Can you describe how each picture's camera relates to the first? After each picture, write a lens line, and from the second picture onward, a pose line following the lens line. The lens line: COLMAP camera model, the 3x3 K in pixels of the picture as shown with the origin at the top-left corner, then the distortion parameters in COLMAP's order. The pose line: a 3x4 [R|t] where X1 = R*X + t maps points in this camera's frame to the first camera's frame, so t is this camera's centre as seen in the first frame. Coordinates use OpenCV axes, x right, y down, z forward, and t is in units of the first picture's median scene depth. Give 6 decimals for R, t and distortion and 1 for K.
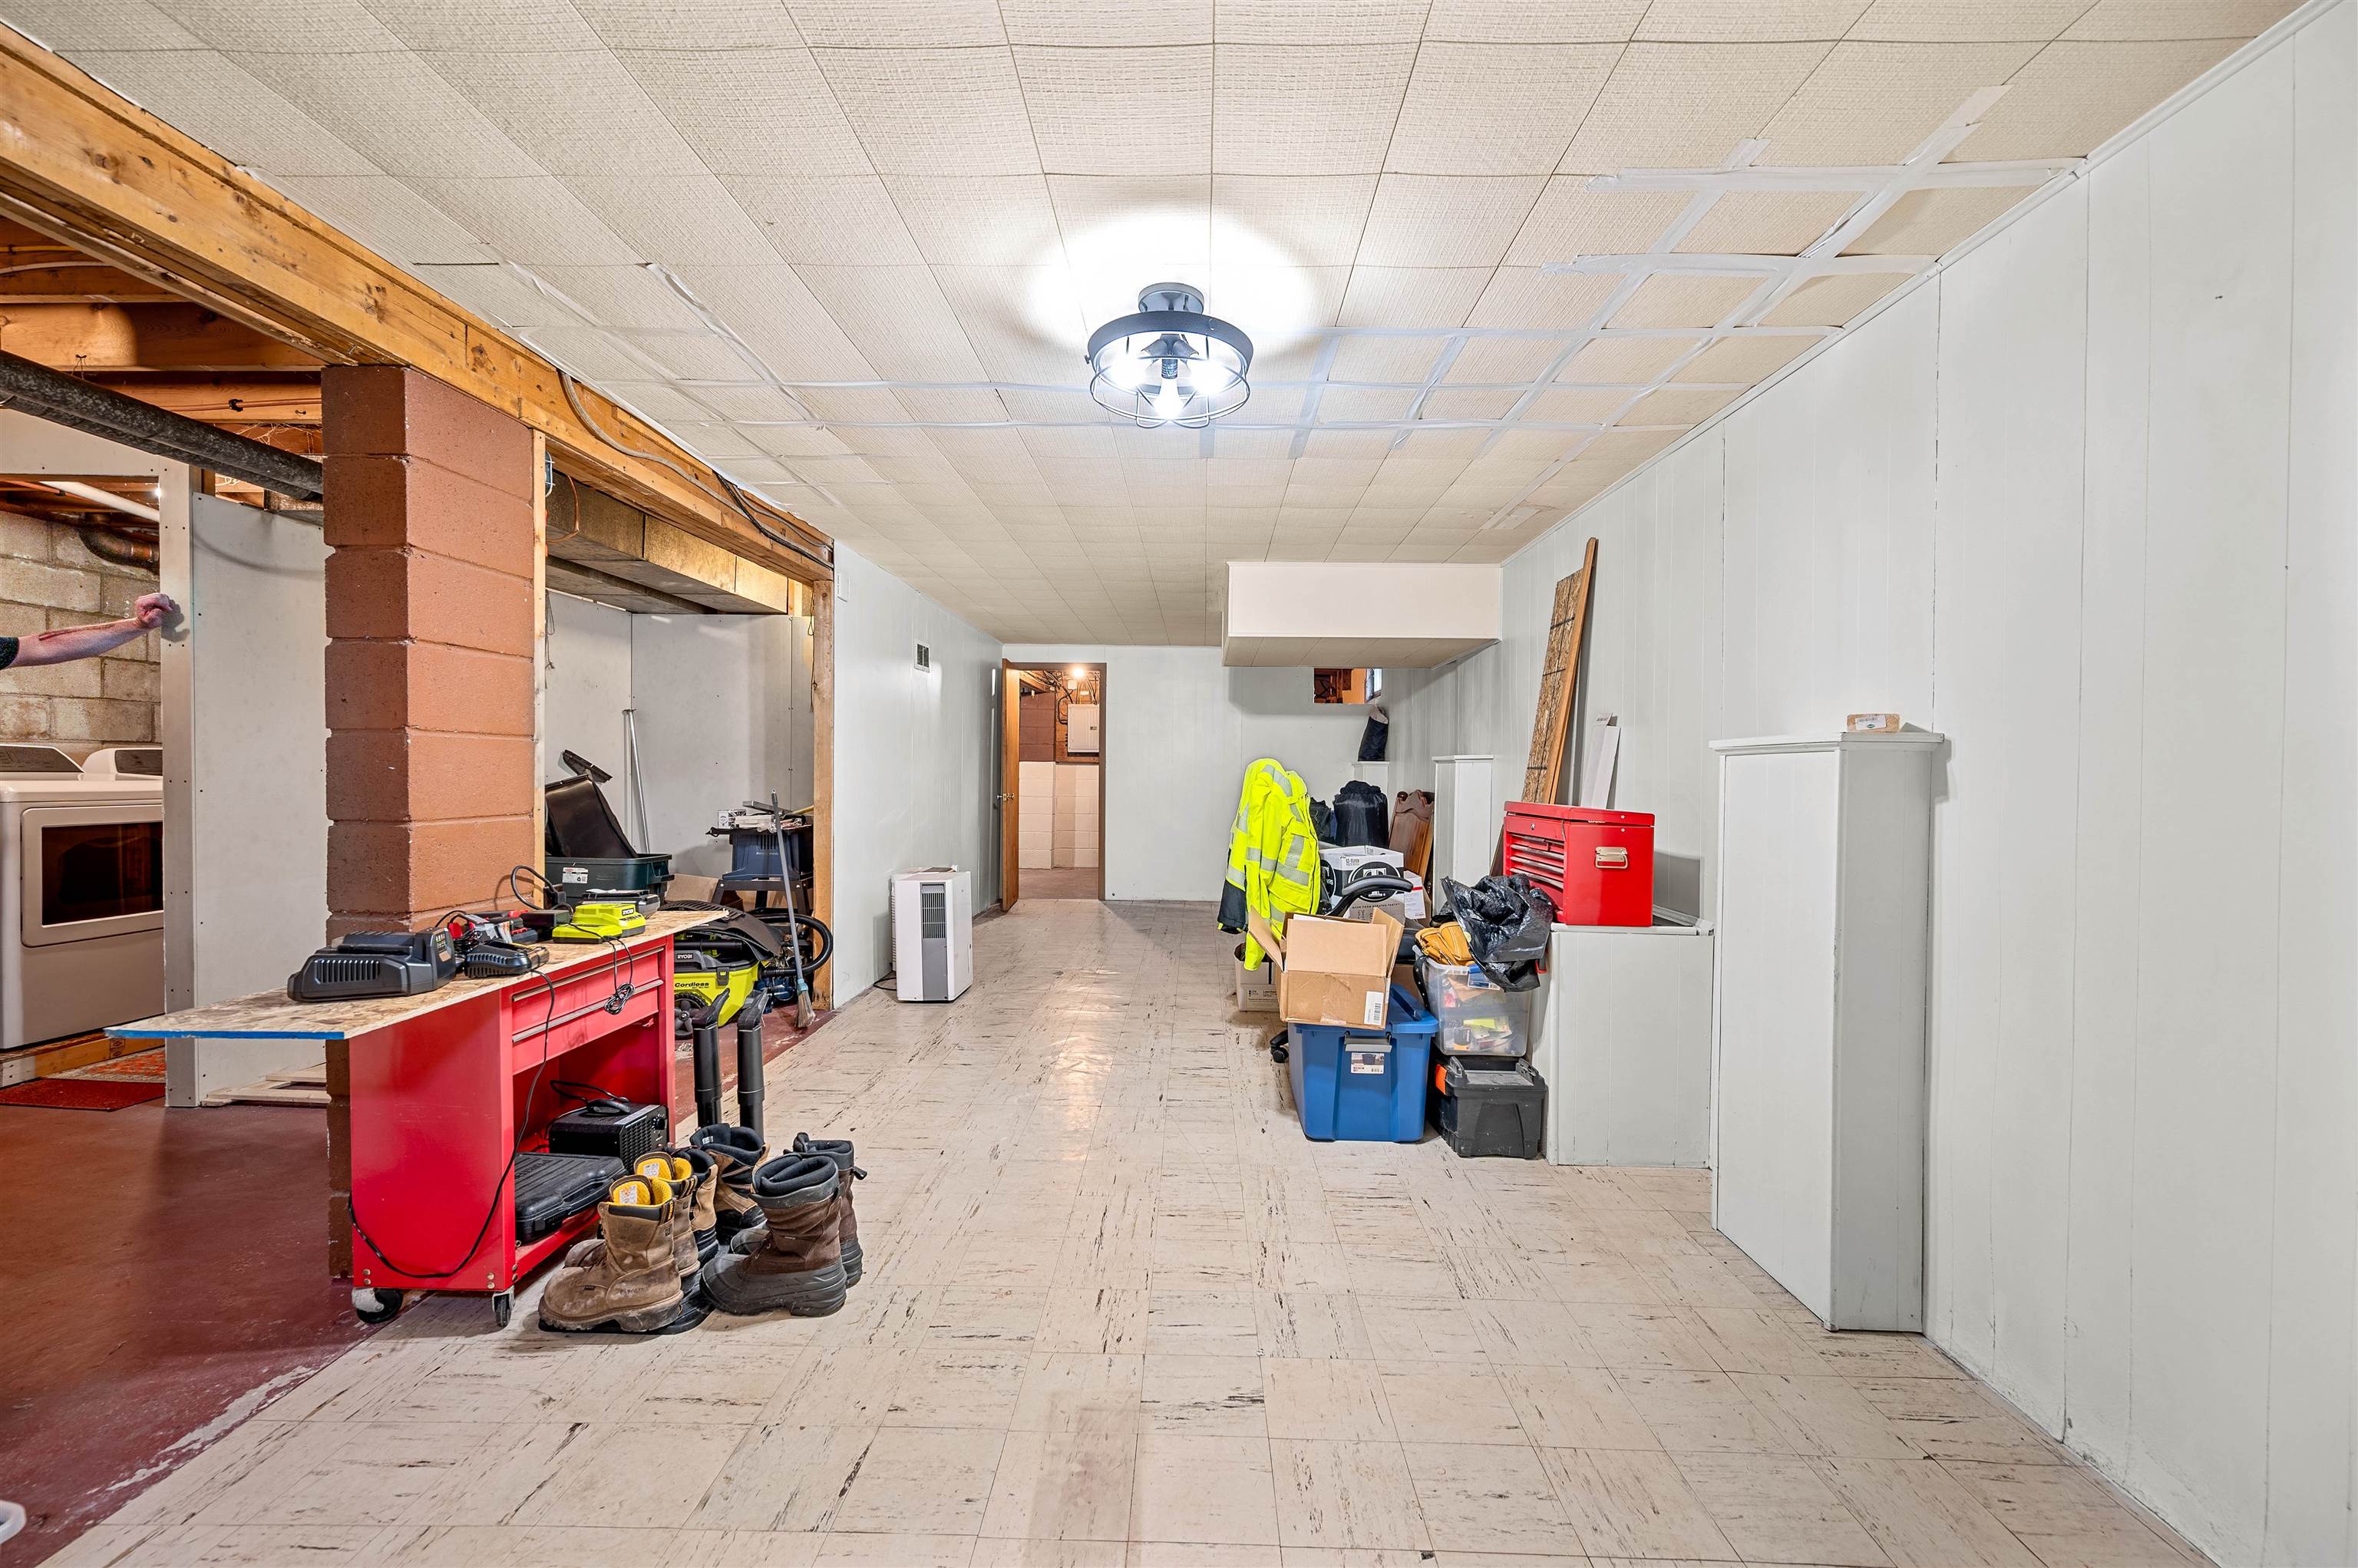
lens RADIAL K [[922.1, 0, 1179.0], [0, 922.1, 784.0], [0, 0, 1]] dist [-0.001790, -0.000266]
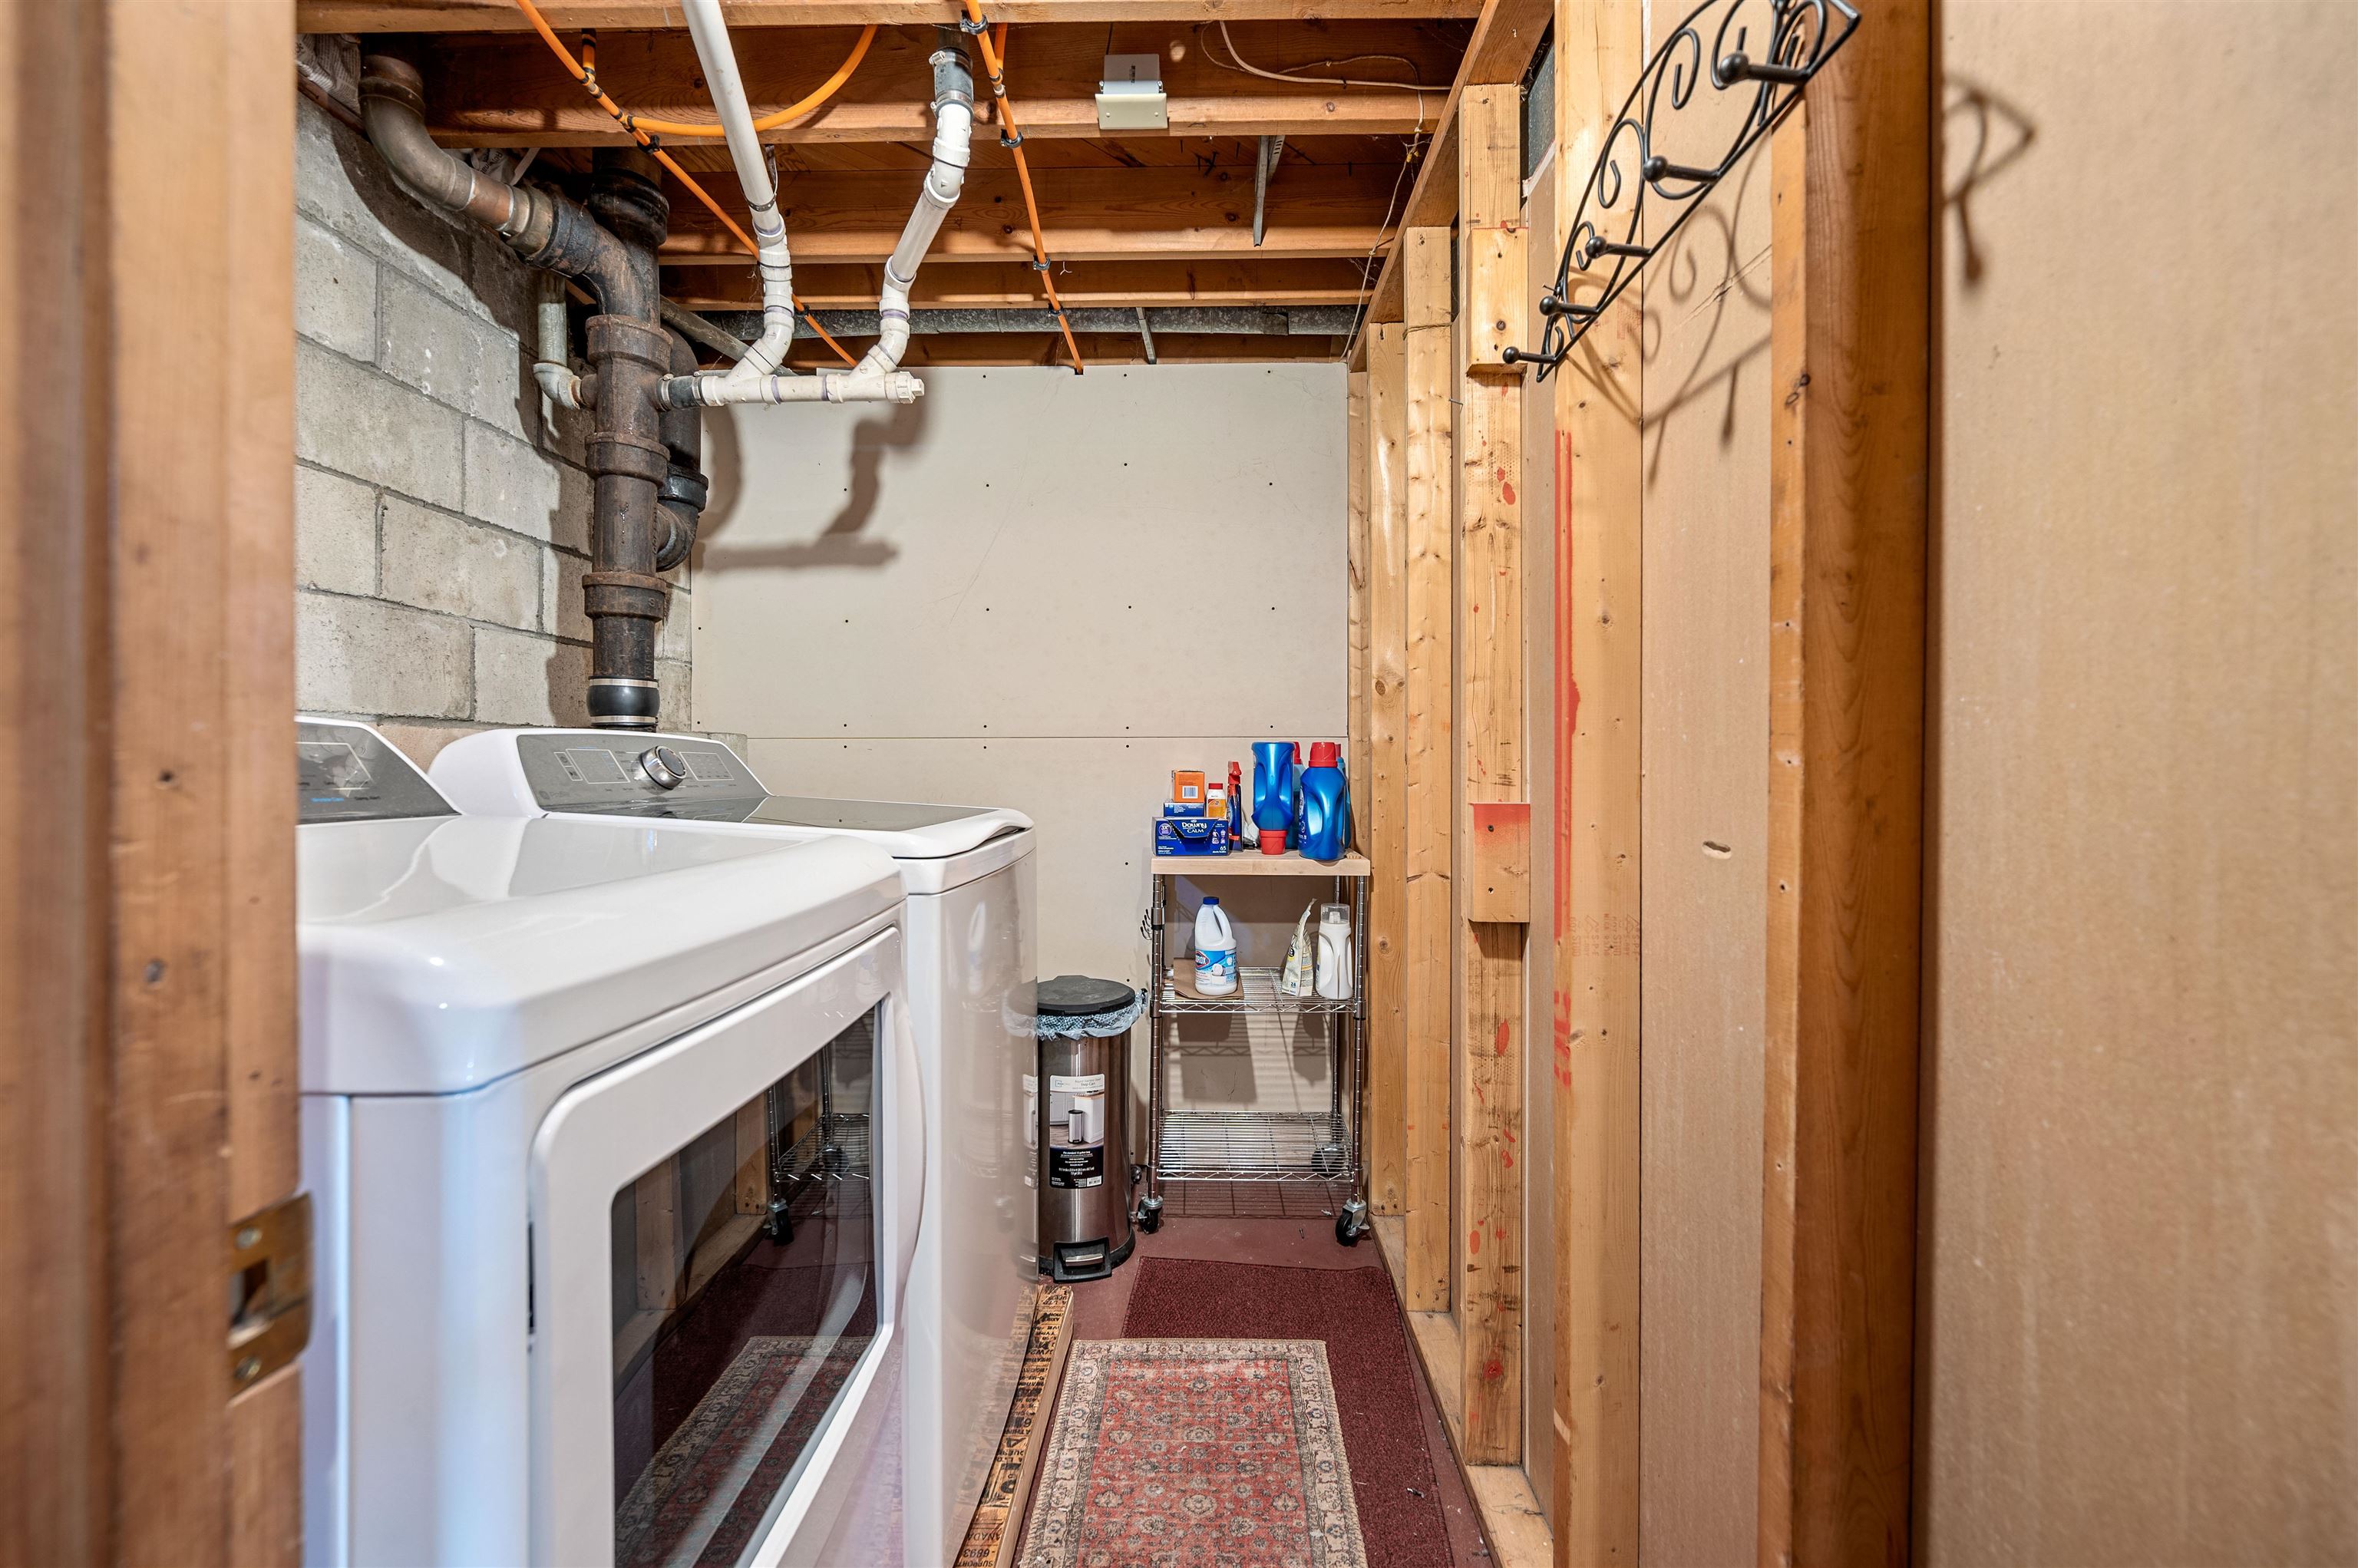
lens RADIAL K [[945.5, 0, 1185.5], [0, 945.5, 757.1], [0, 0, 1]] dist [-0.000966, -0.000062]
pose [[0.999905, -0.013762, 0.000595, -0.419845], [0.013771, 0.999702, -0.020158, -0.009136], [-0.000318, 0.020165, 0.999797, 0.308440]]
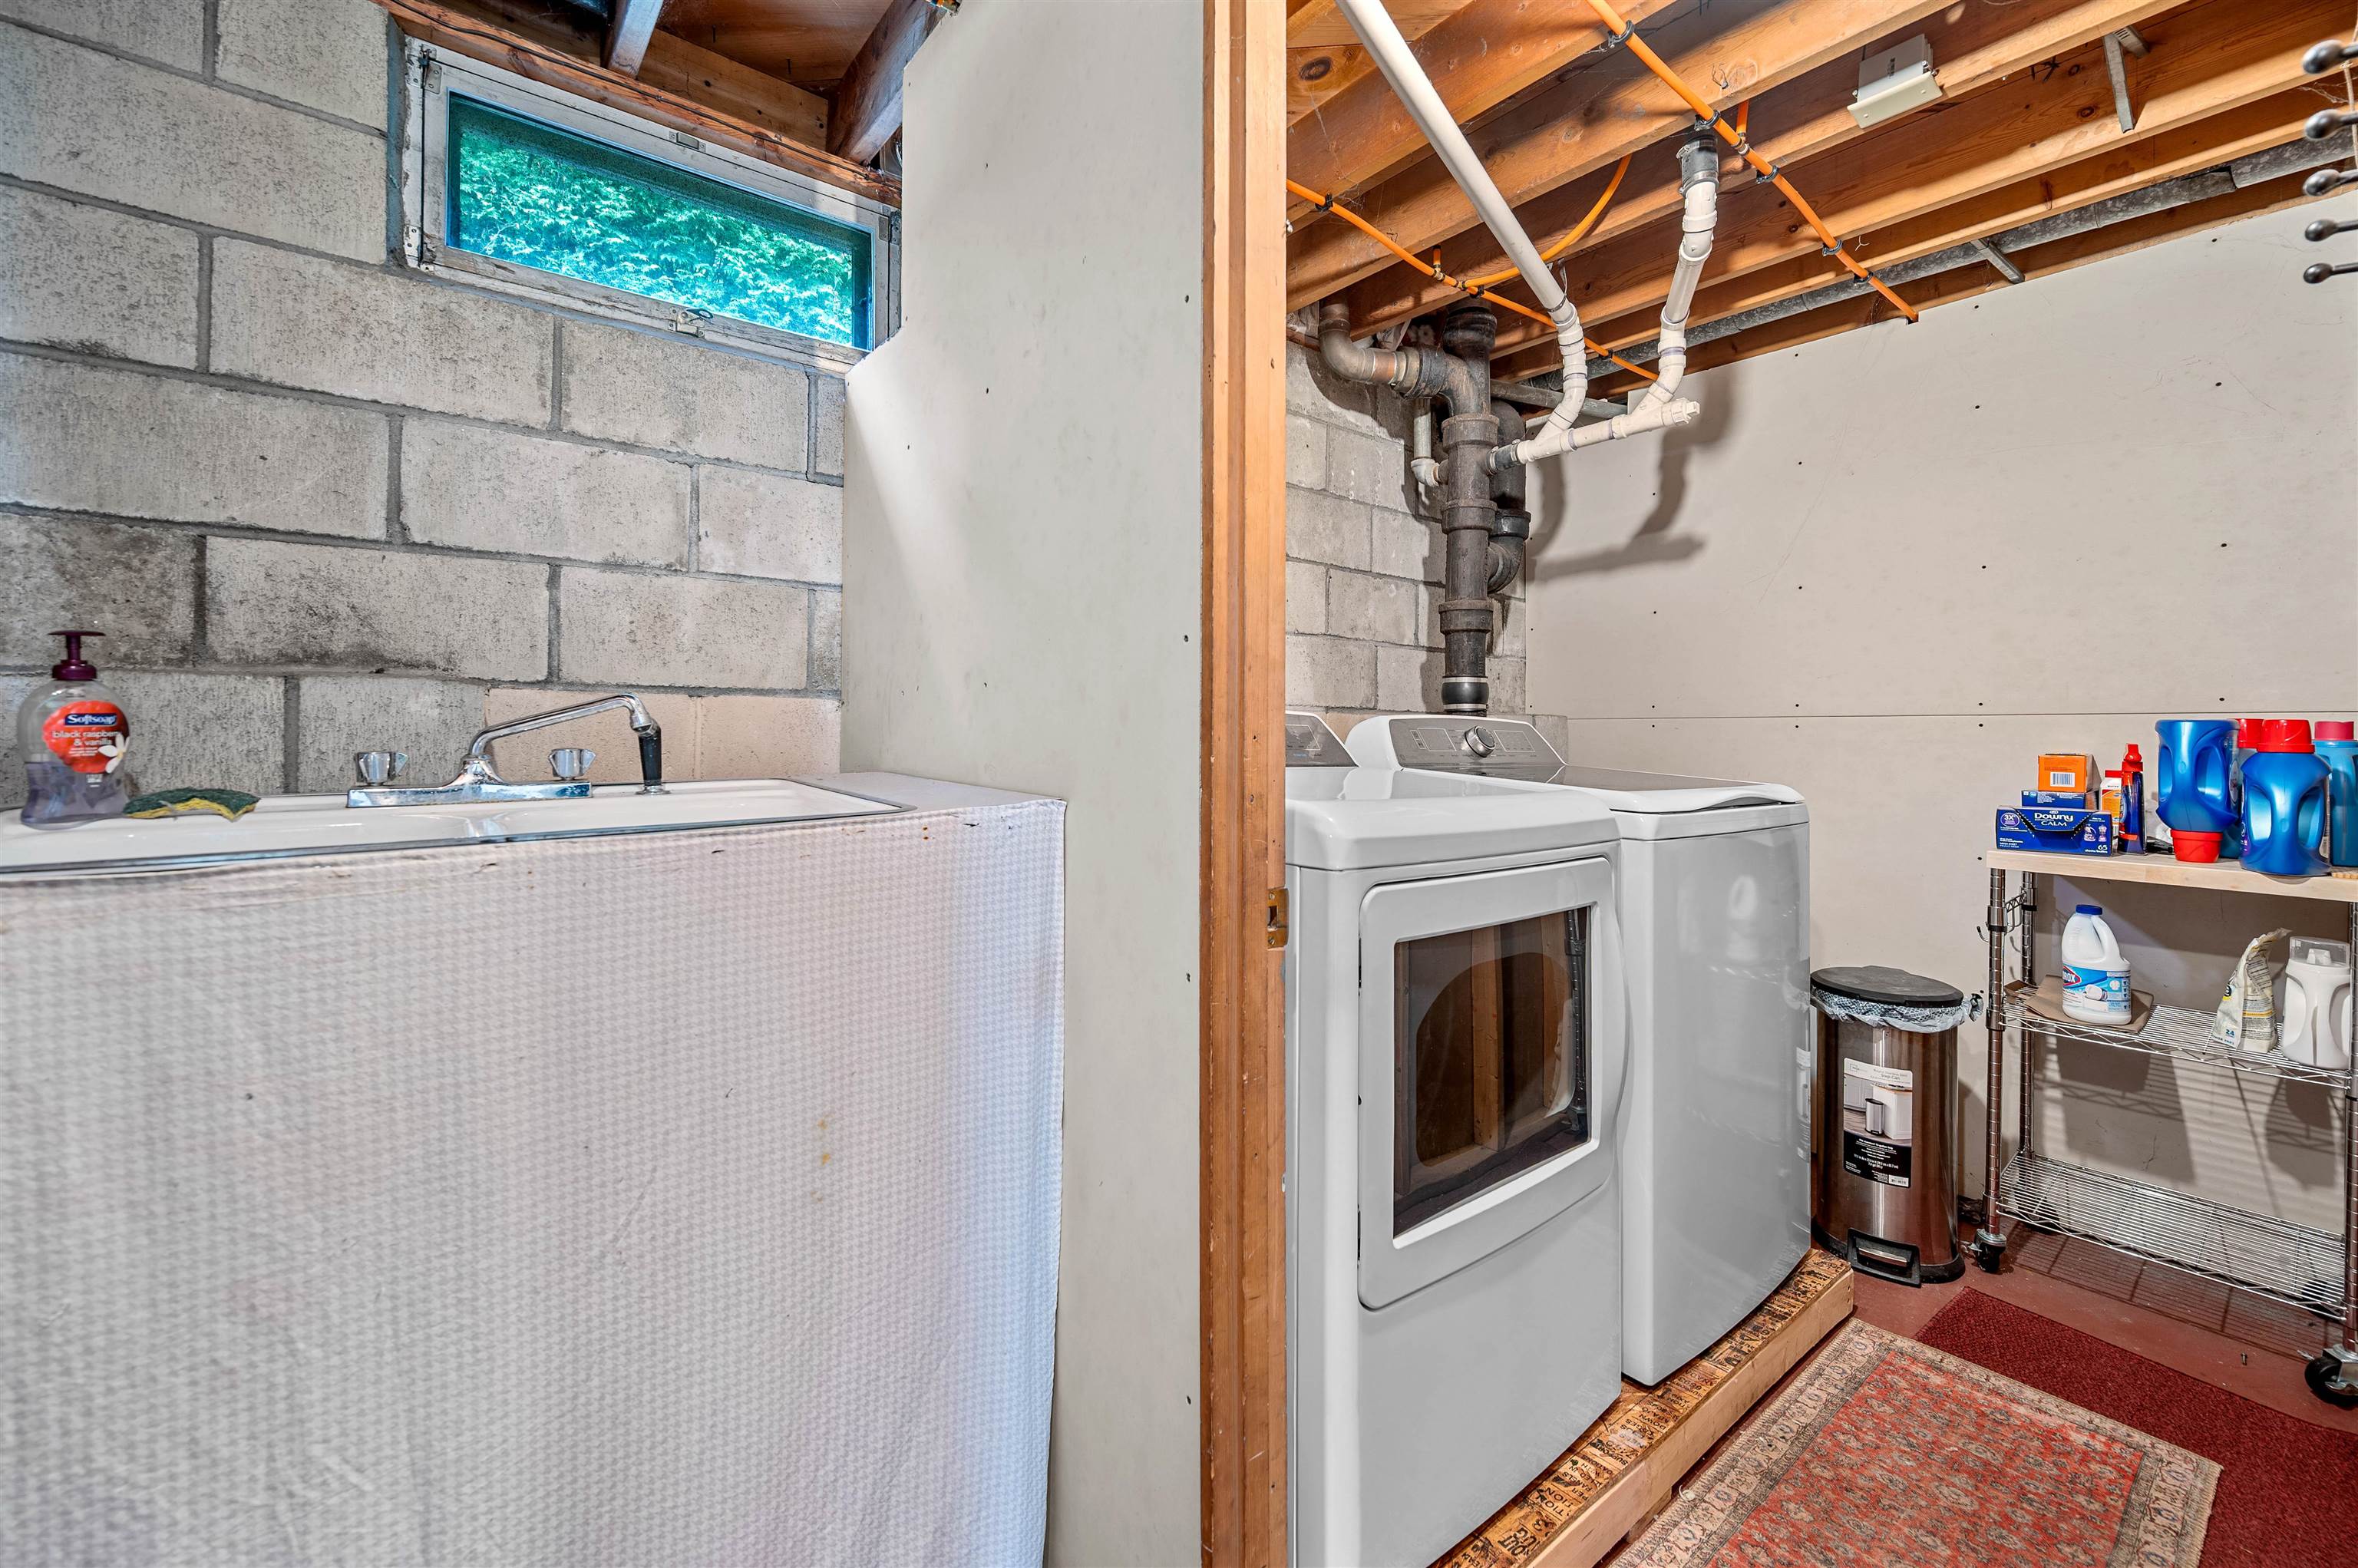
lens RADIAL K [[965.4, 0, 1176.8], [0, 965.4, 721.0], [0, 0, 1]] dist [-0.001731, 0.000221]
pose [[0.643073, -0.019112, -0.765566, -0.375870], [-0.013305, 0.999259, -0.036122, -0.007308], [0.765689, 0.033415, 0.642342, 0.262720]]
